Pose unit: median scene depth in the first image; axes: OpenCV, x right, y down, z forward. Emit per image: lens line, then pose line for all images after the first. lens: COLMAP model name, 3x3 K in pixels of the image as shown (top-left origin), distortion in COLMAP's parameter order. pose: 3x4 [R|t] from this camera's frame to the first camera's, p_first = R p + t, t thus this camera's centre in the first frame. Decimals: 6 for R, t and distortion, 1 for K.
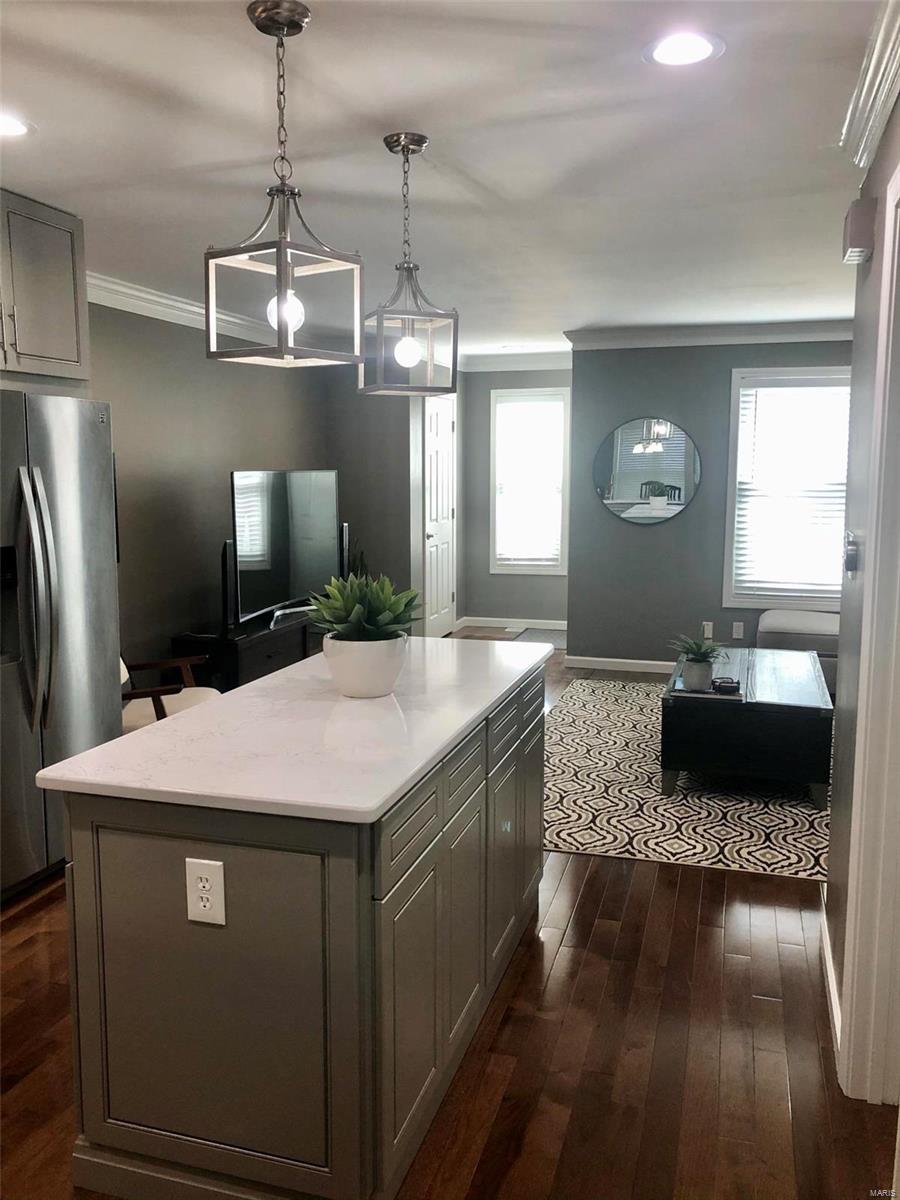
lens RADIAL K [[986.7, 0, 453.9], [0, 986.7, 601.2], [0, 0, 1]] dist [0.040511, -0.044773]
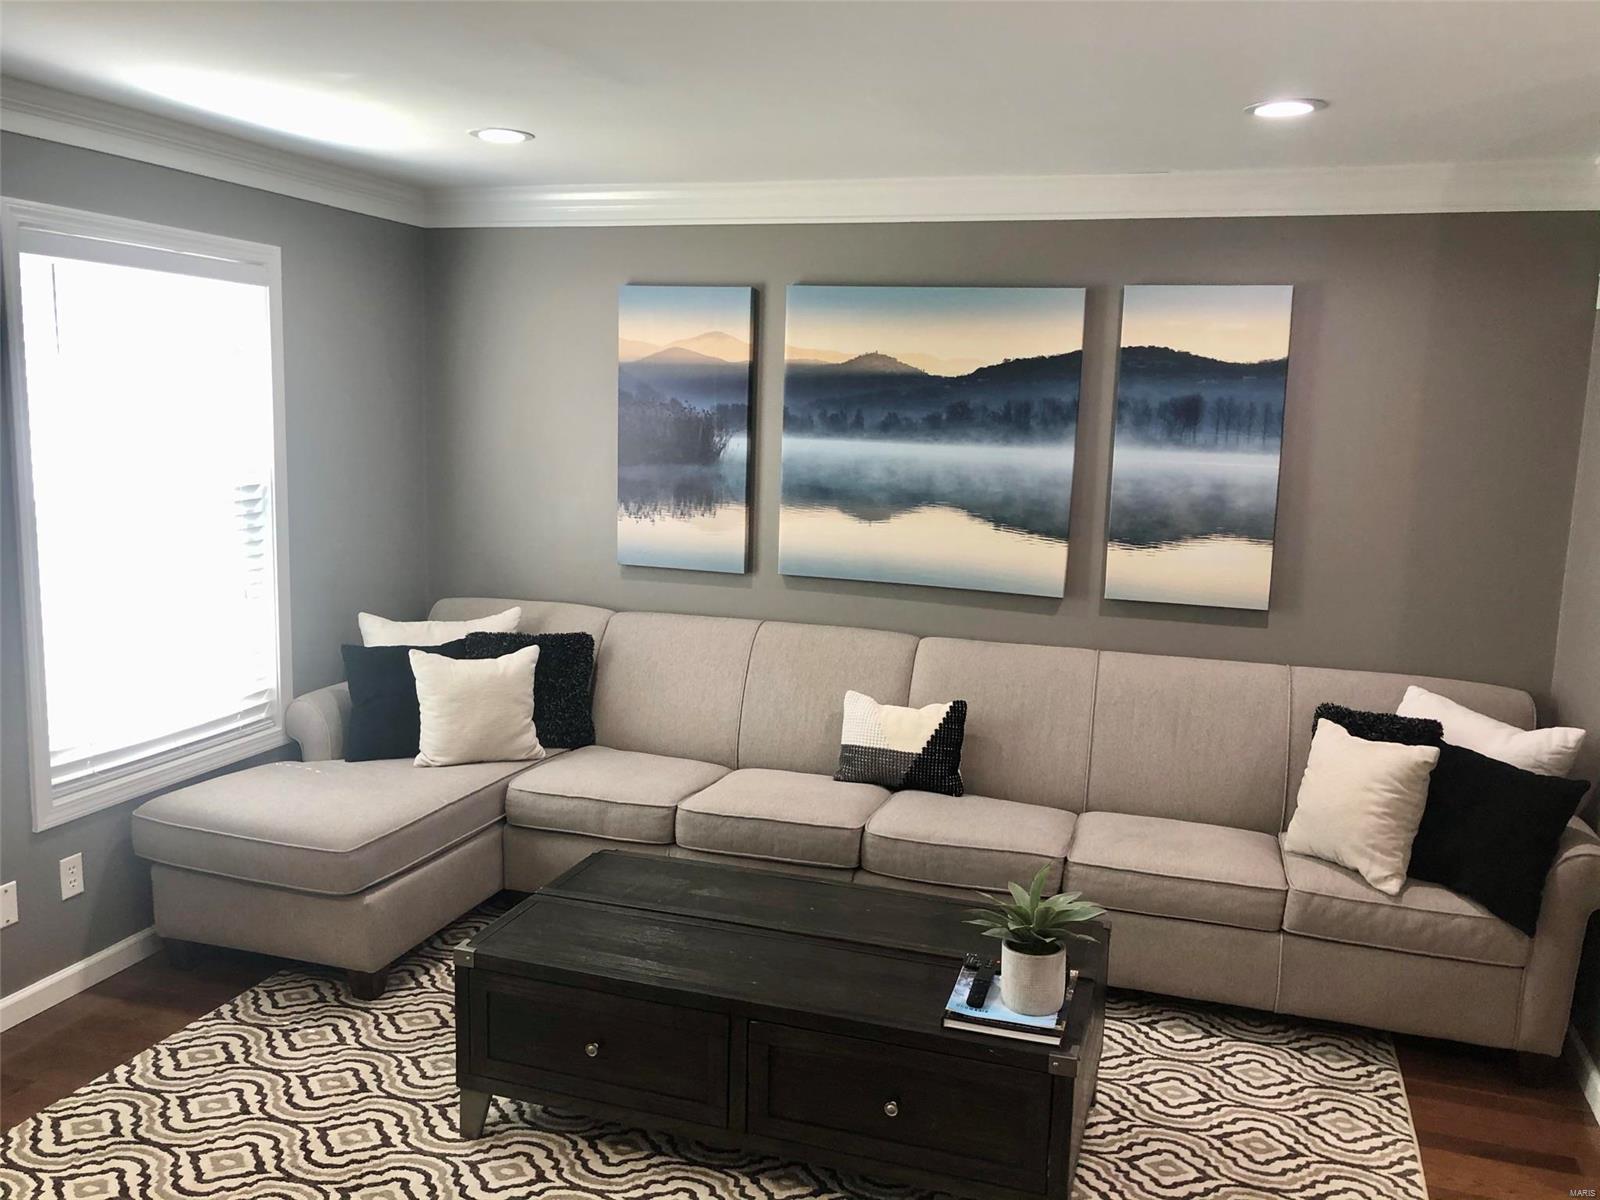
lens RADIAL K [[1315.6, 0, 796.7], [0, 1315.6, 600.9], [0, 0, 1]] dist [0.040511, -0.044773]
pose [[0.021902, -0.153681, 0.987878, -0.235646], [0.111126, 0.982366, 0.150360, -0.138946], [-0.993565, 0.106486, 0.038593, 0.759935]]
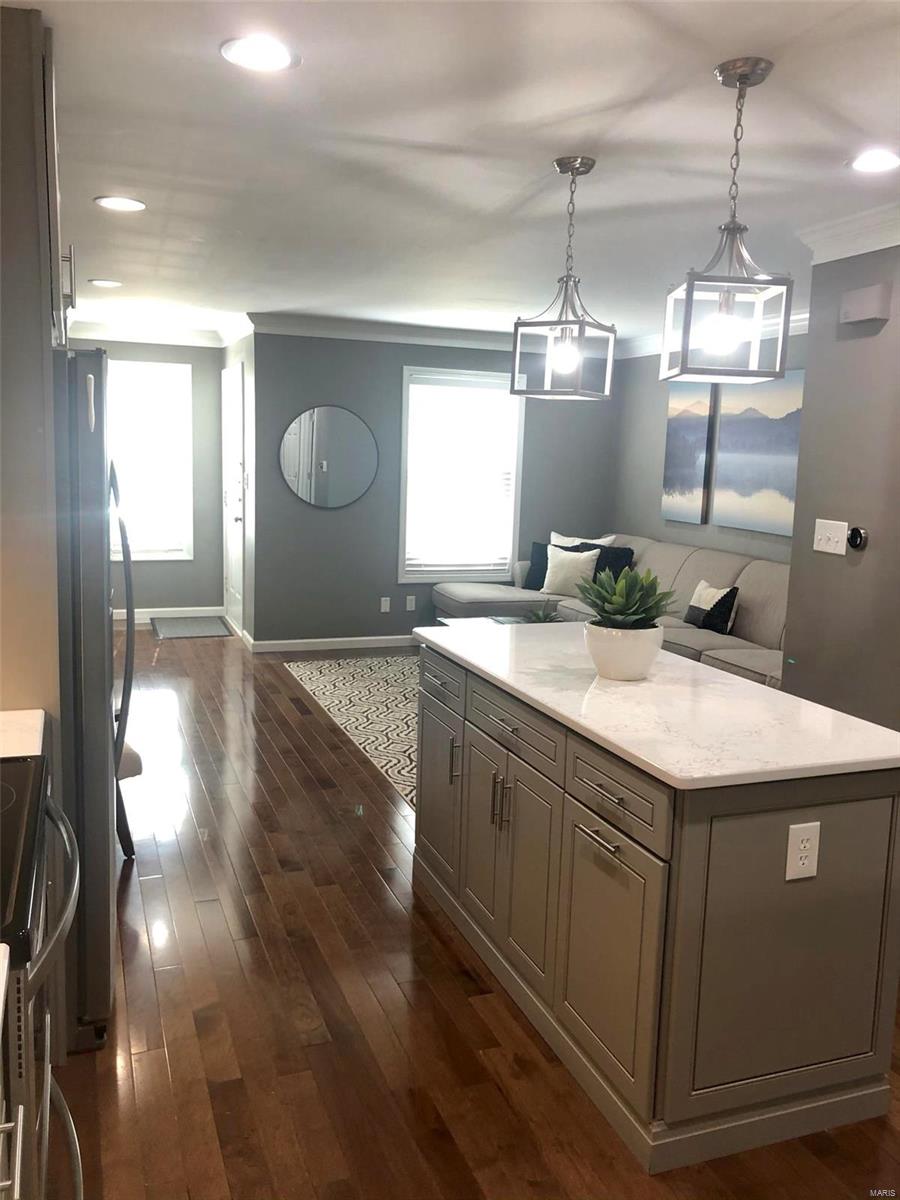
lens RADIAL K [[986.7, 0, 454.3], [0, 986.7, 596.0], [0, 0, 1]] dist [0.040511, -0.044773]
pose [[0.794760, -0.065037, 0.603429, -0.379139], [0.053370, 0.997879, 0.037258, -0.019501], [-0.604573, 0.002594, 0.796546, 0.101932]]
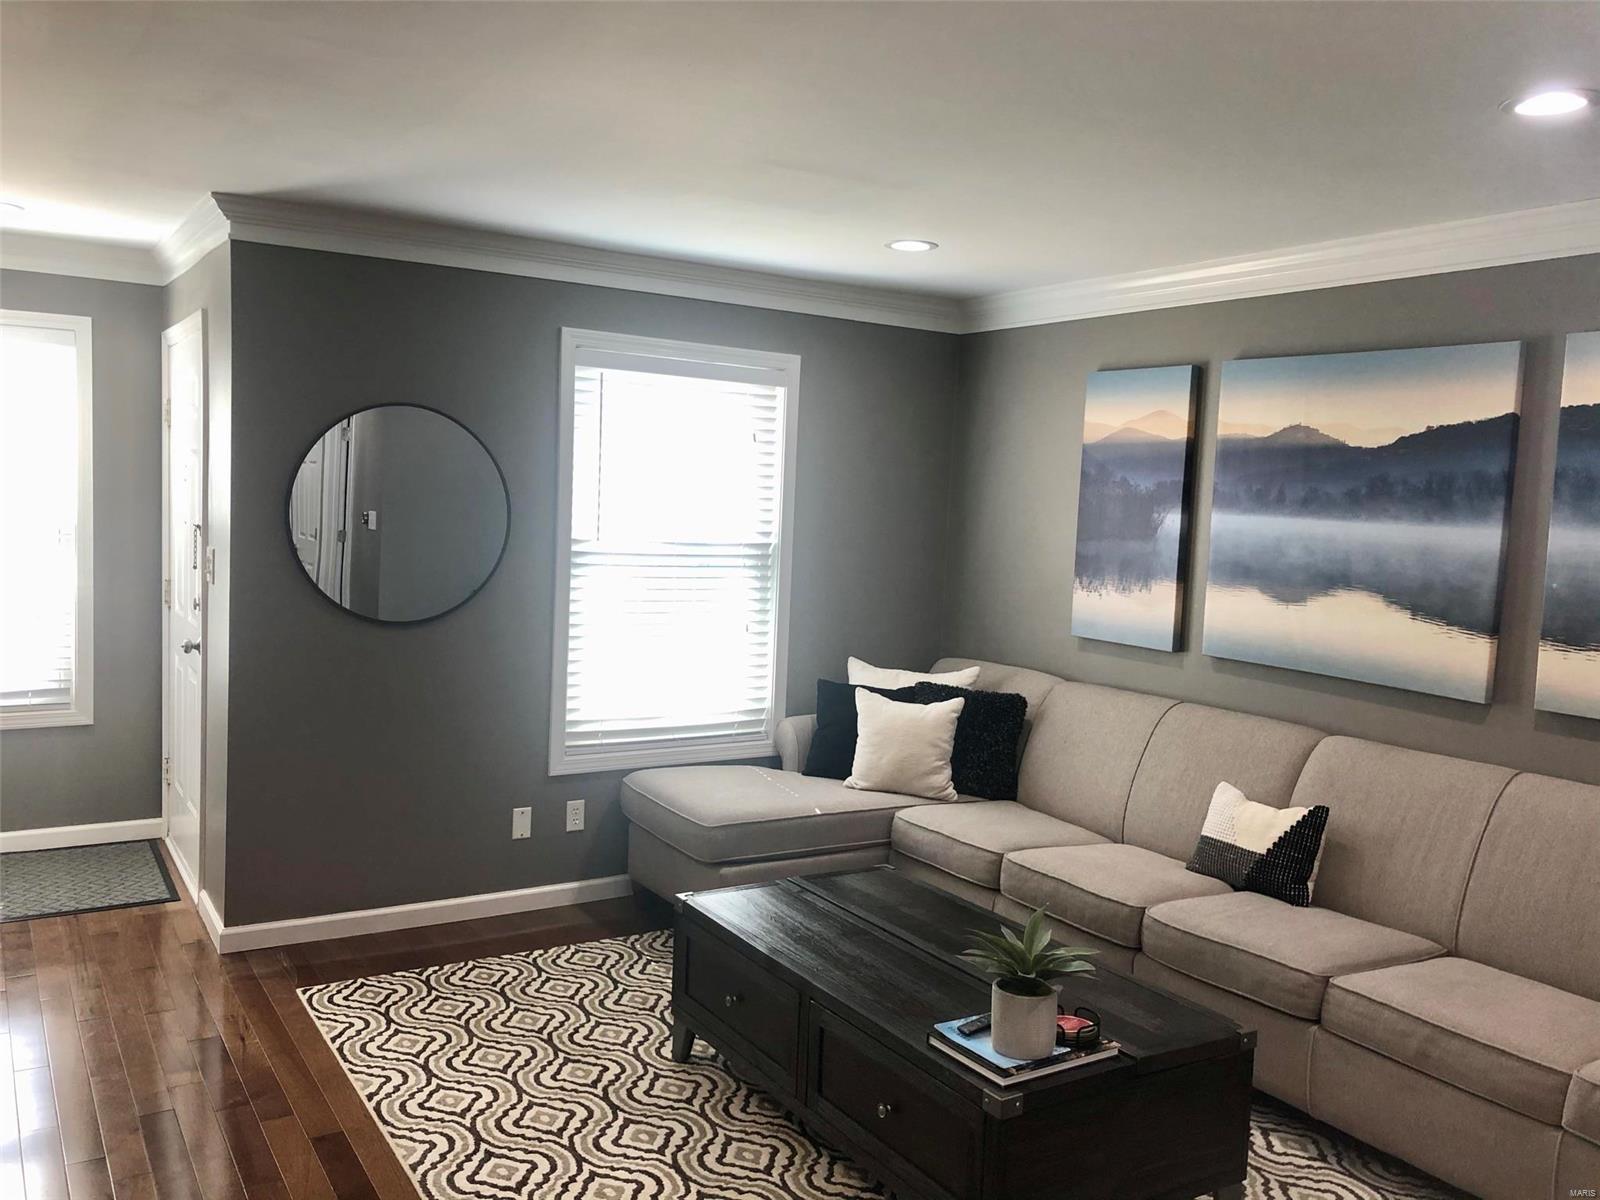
lens RADIAL K [[1315.6, 0, 796.7], [0, 1315.6, 590.1], [0, 0, 1]] dist [0.040511, -0.044773]
pose [[0.656226, -0.030175, 0.753961, -0.187793], [0.064732, 0.997768, -0.016407, -0.080276], [-0.751783, 0.059572, 0.656715, 0.484823]]
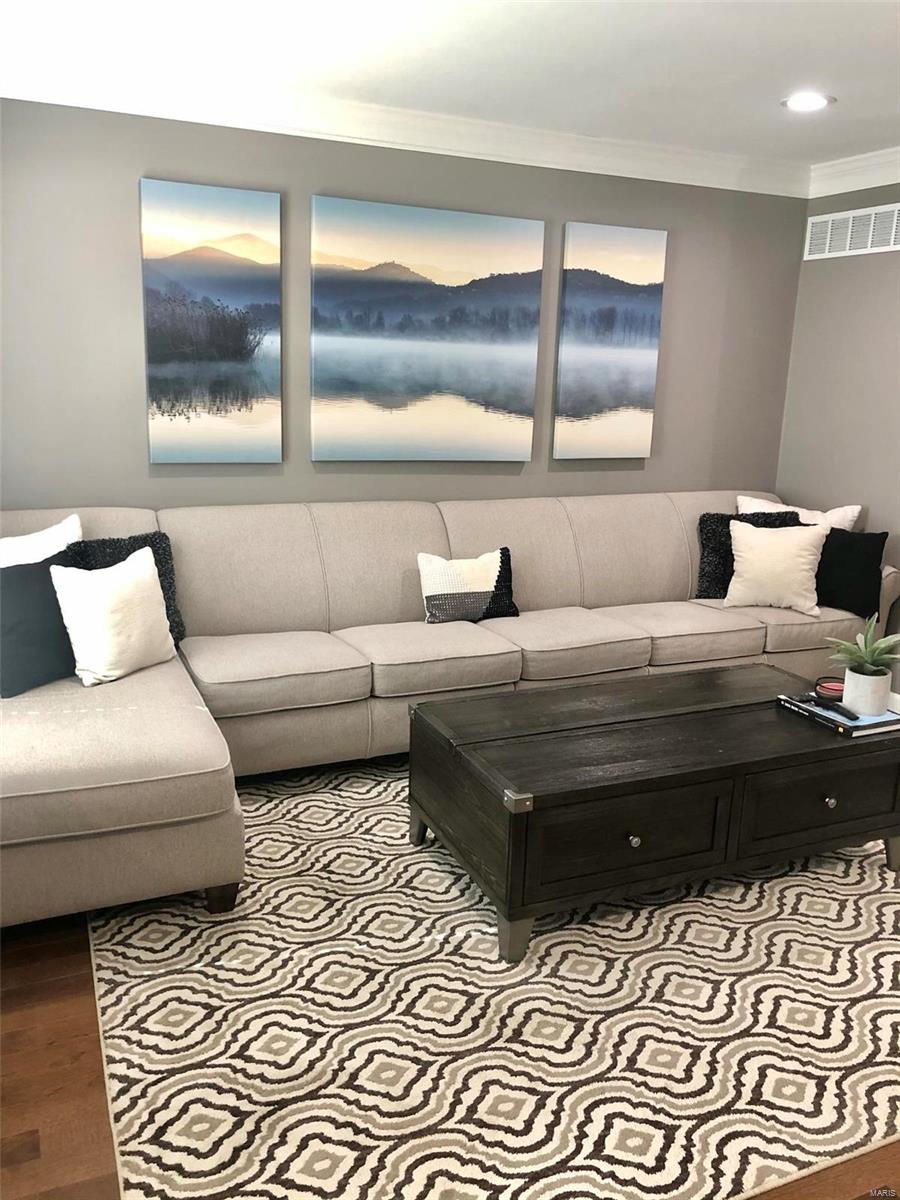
lens RADIAL K [[986.7, 0, 453.2], [0, 986.7, 607.0], [0, 0, 1]] dist [0.040511, -0.044773]
pose [[-0.655892, -0.200055, 0.727862, -0.037082], [0.073090, 0.942880, 0.325017, -0.154279], [-0.751308, 0.266375, -0.603805, 1.141709]]
